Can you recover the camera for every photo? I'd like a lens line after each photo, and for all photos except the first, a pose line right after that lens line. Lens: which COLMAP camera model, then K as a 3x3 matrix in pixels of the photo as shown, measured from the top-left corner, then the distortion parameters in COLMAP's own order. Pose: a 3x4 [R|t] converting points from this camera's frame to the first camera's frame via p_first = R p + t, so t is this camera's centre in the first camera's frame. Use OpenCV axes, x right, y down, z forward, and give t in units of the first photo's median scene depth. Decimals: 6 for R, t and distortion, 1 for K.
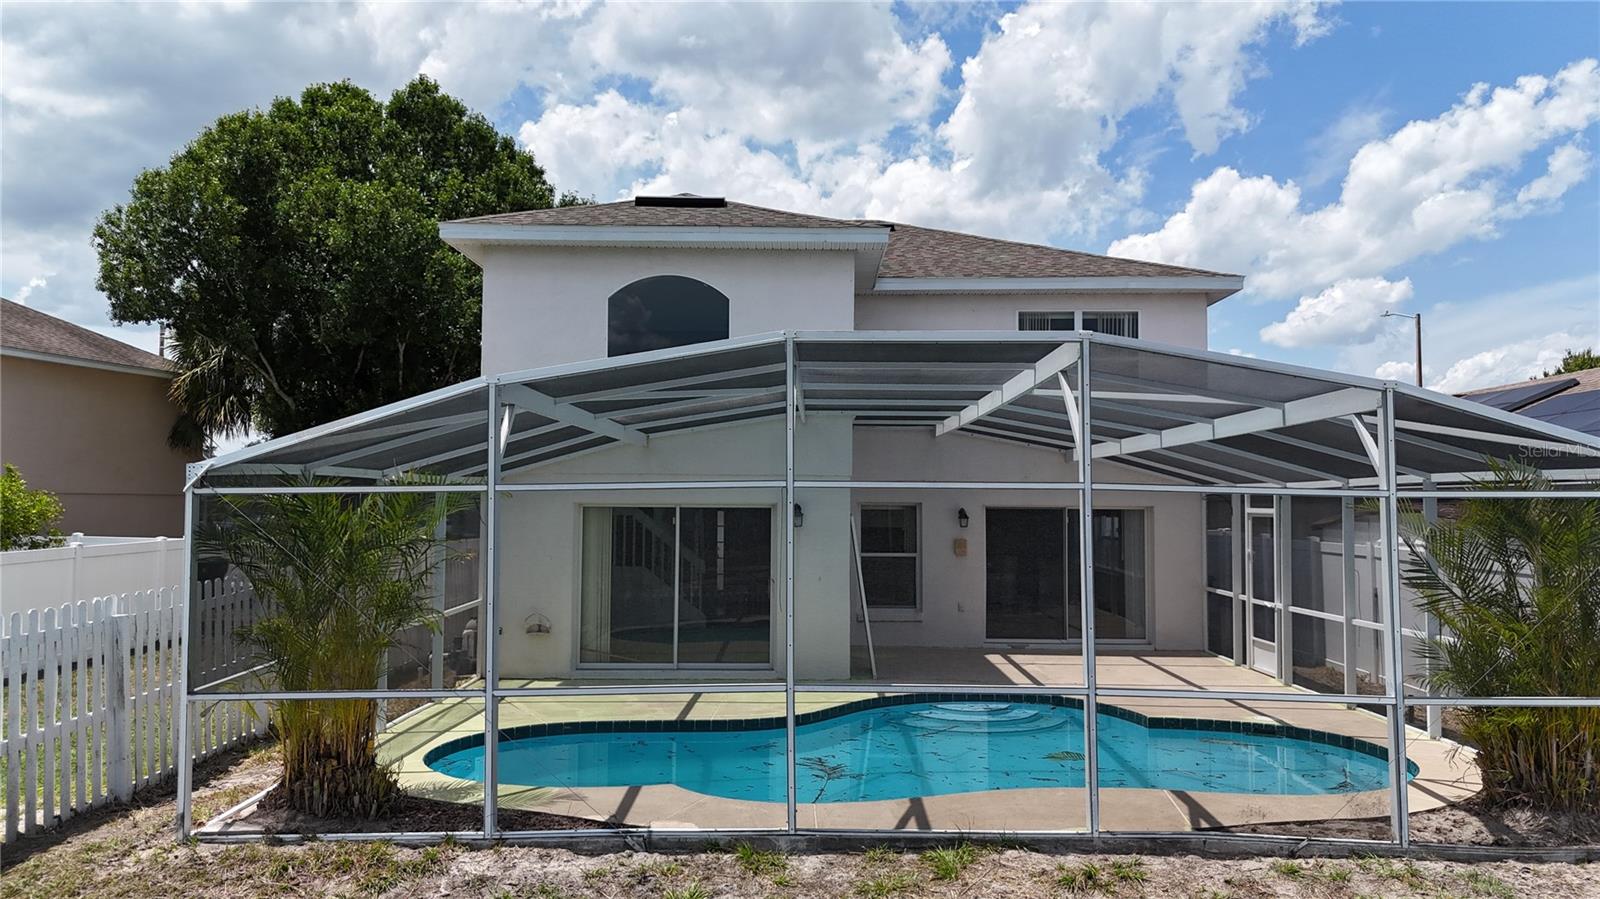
lens RADIAL K [[1197.0, 0, 817.0], [0, 1197.0, 503.3], [0, 0, 1]] dist [0.027046, -0.037841]
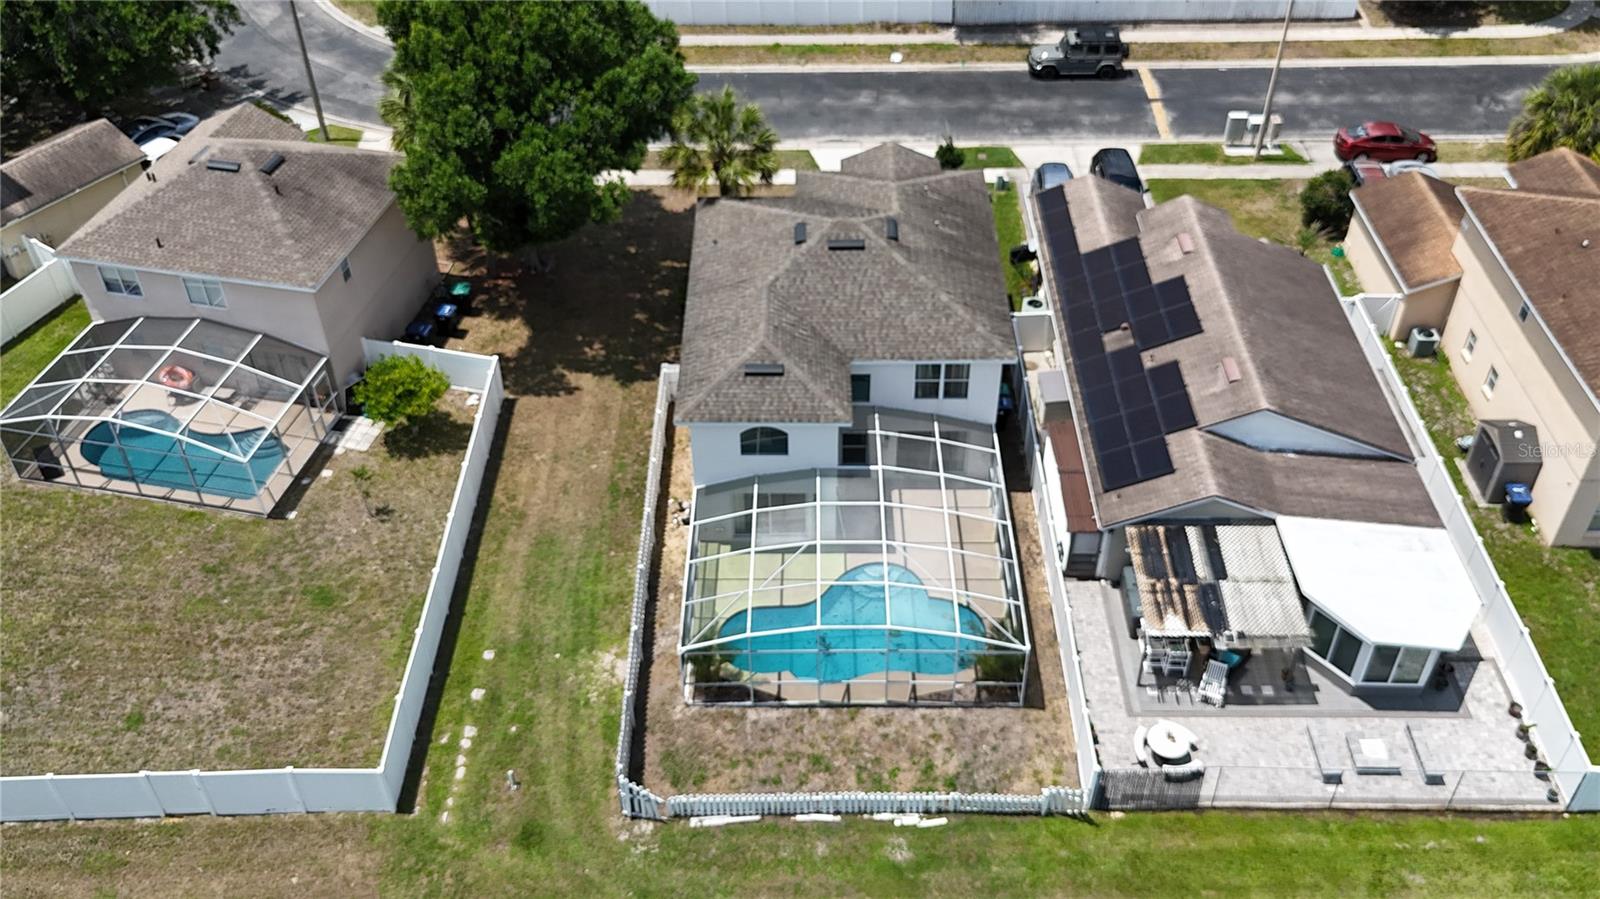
lens RADIAL K [[1455.0, 0, 804.0], [0, 1455.0, 449.5], [0, 0, 1]] dist [0.004597, 0.000000]
pose [[0.999935, -0.008583, -0.007478, -0.014835], [0.011384, 0.756503, 0.653891, -1.944756], [0.000045, -0.653934, 0.756551, -1.218717]]
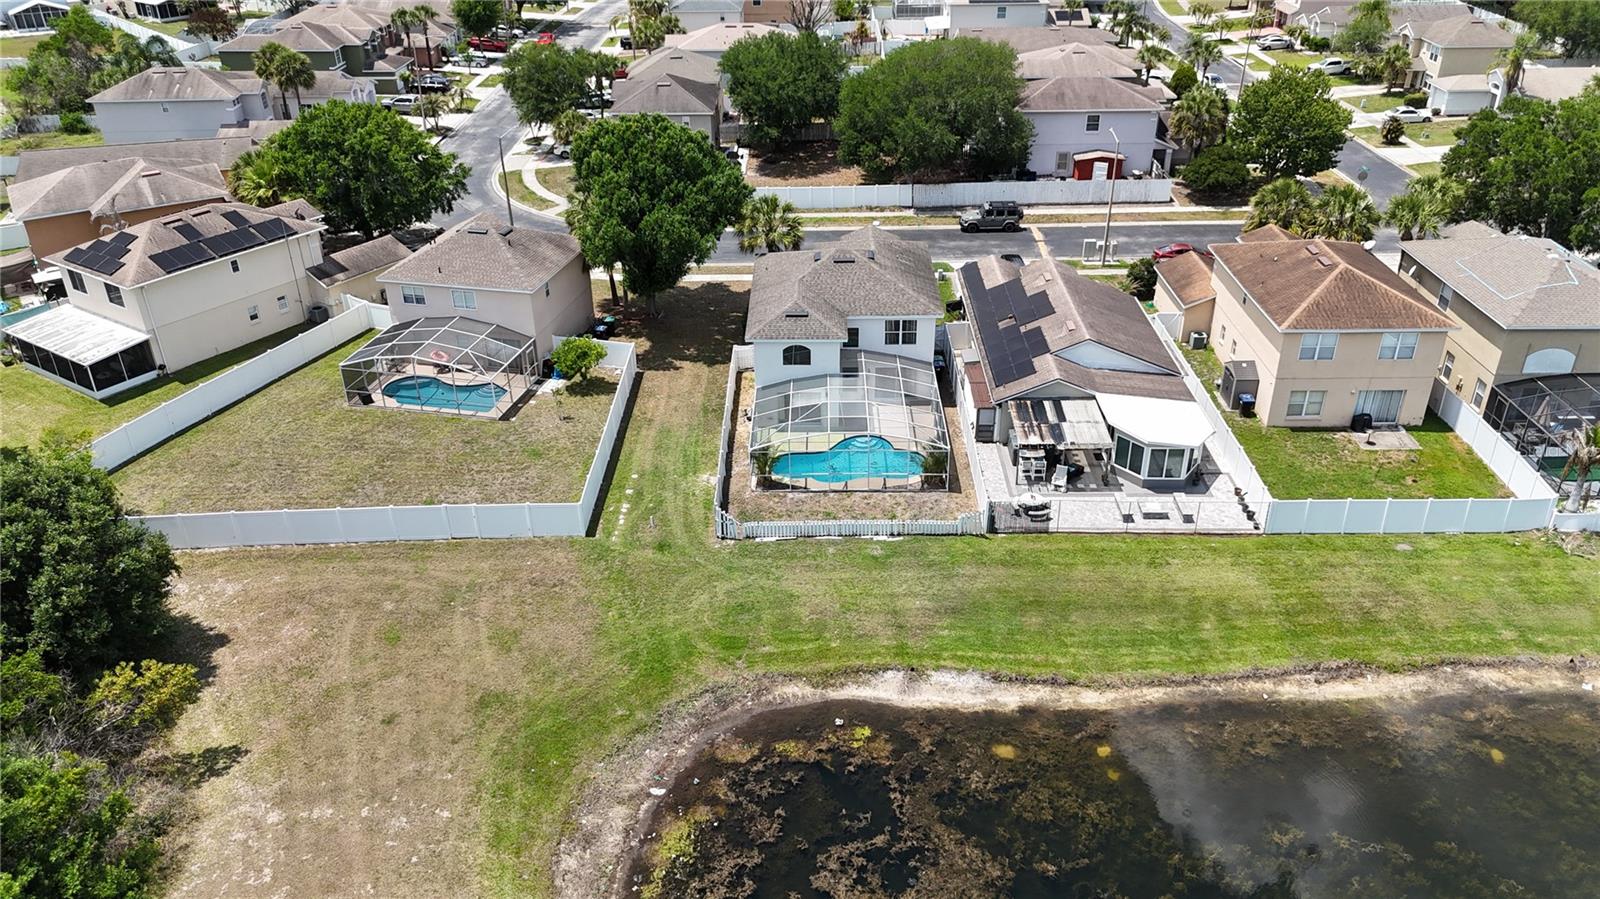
lens RADIAL K [[1197.0, 0, 796.7], [0, 1197.0, 454.8], [0, 0, 1]] dist [0.027046, -0.037841]
pose [[0.999771, -0.010212, -0.018814, -0.041706], [0.018135, 0.871000, 0.490949, -1.792602], [0.011373, -0.491177, 0.870985, -2.712818]]
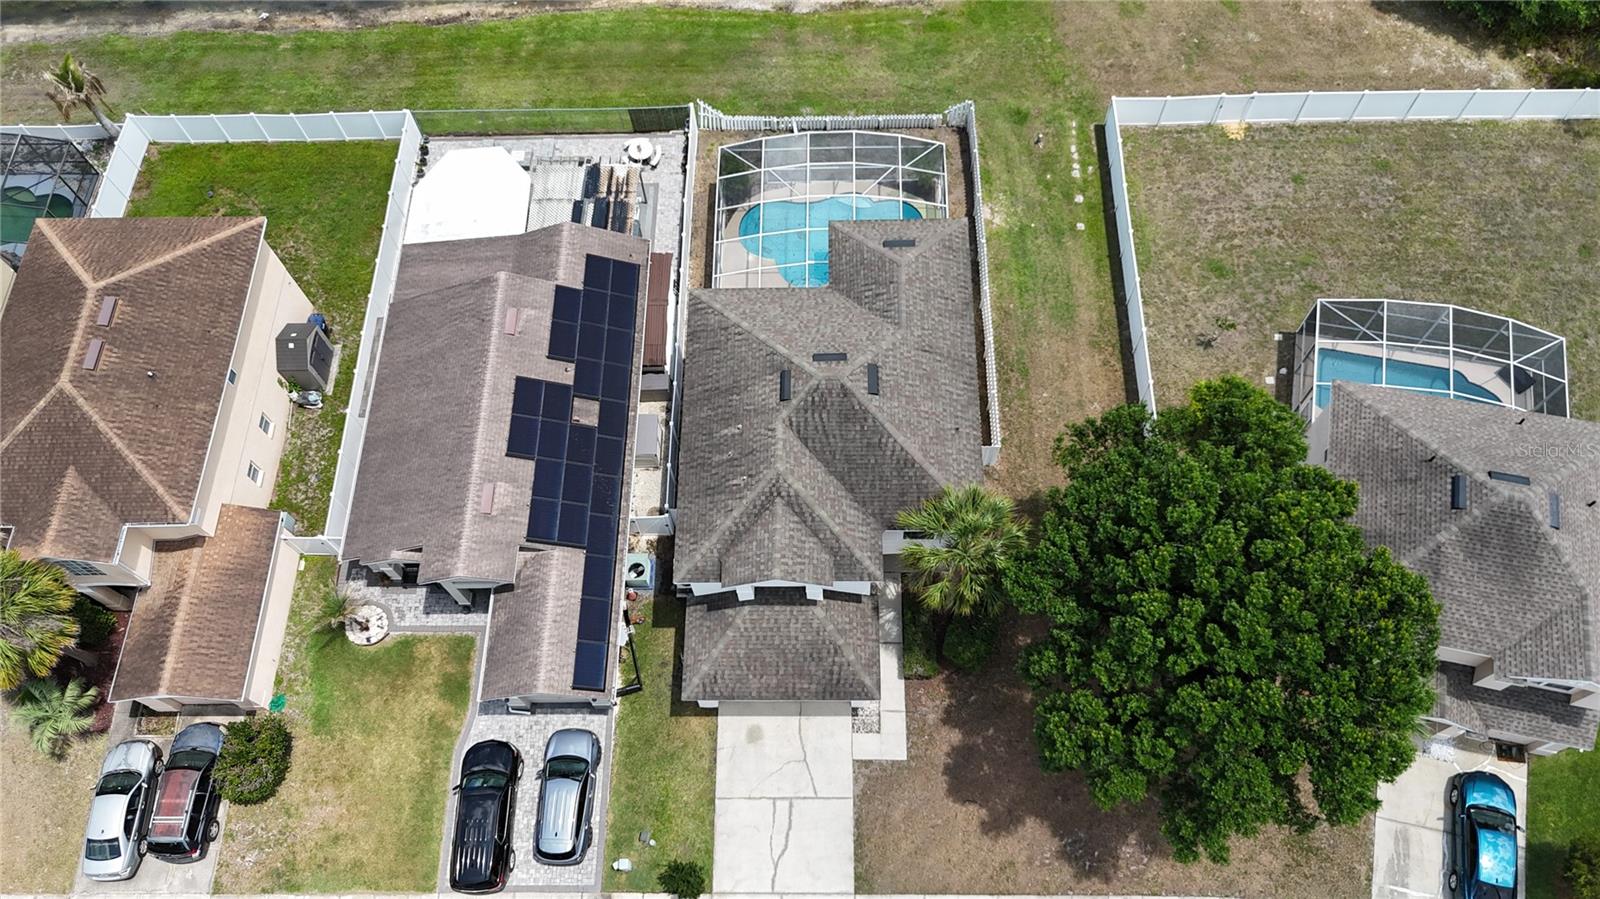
lens RADIAL K [[1197.0, 0, 808.2], [0, 1197.0, 445.1], [0, 0, 1]] dist [0.027046, -0.037841]
pose [[-0.999598, 0.009853, 0.026571, 0.034895], [0.028187, 0.442577, 0.896288, -2.583759], [-0.002929, 0.896677, -0.442677, 2.655337]]
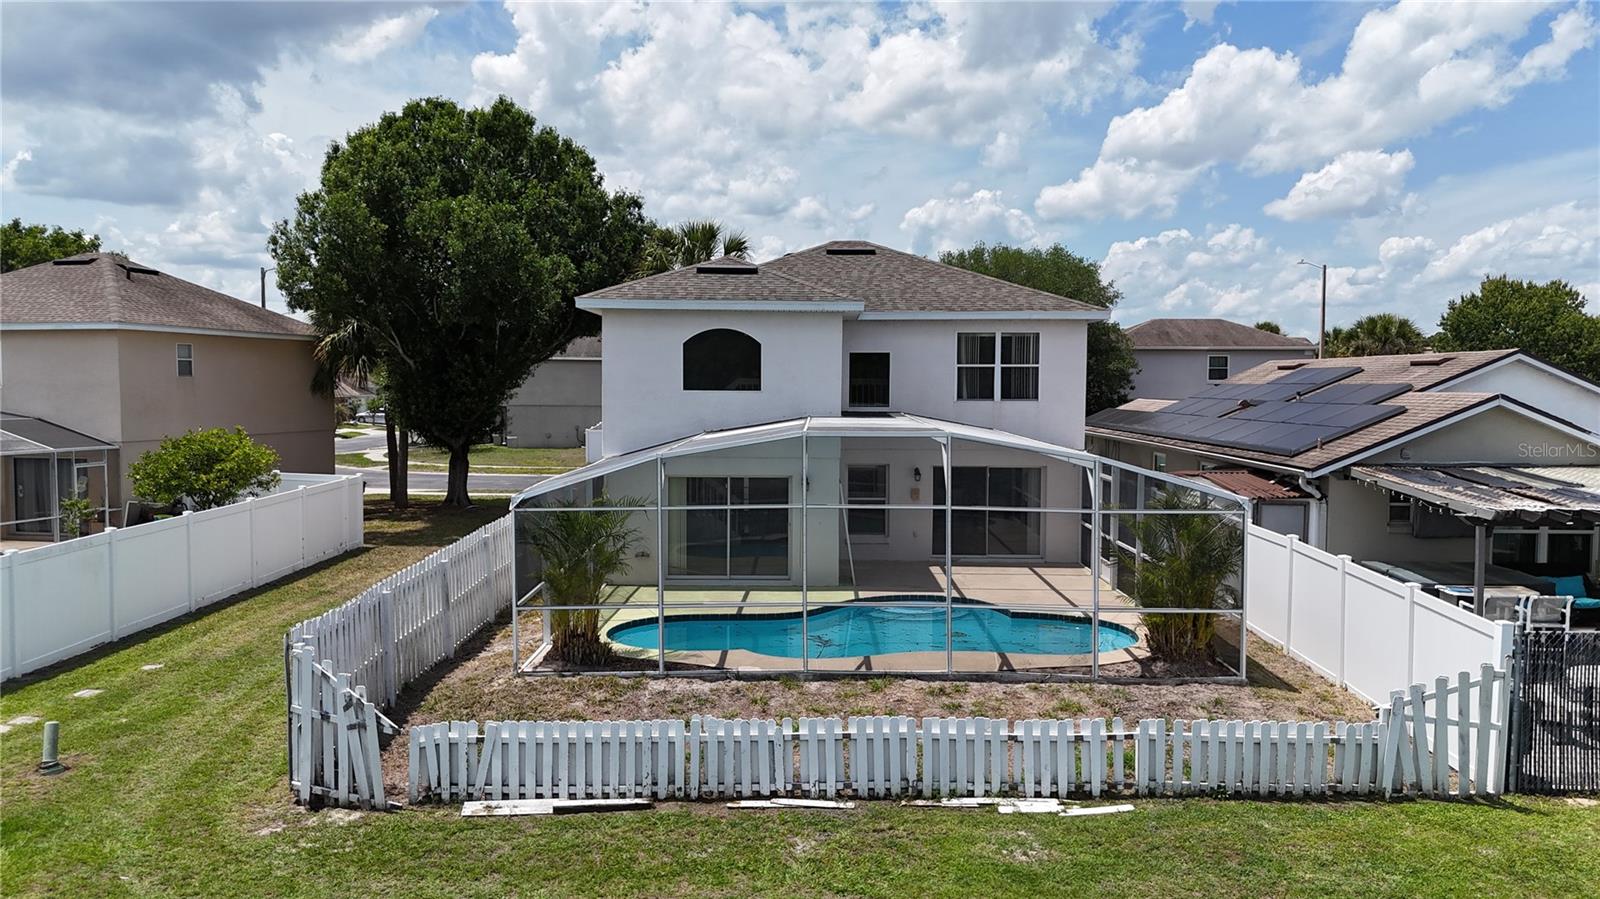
lens RADIAL K [[1197.0, 0, 805.5], [0, 1197.0, 449.2], [0, 0, 1]] dist [0.027046, -0.037841]
pose [[0.999977, -0.001238, -0.006597, -0.003388], [0.001631, 0.998198, 0.059981, -0.115563], [0.006511, -0.059991, 0.998178, -0.515075]]
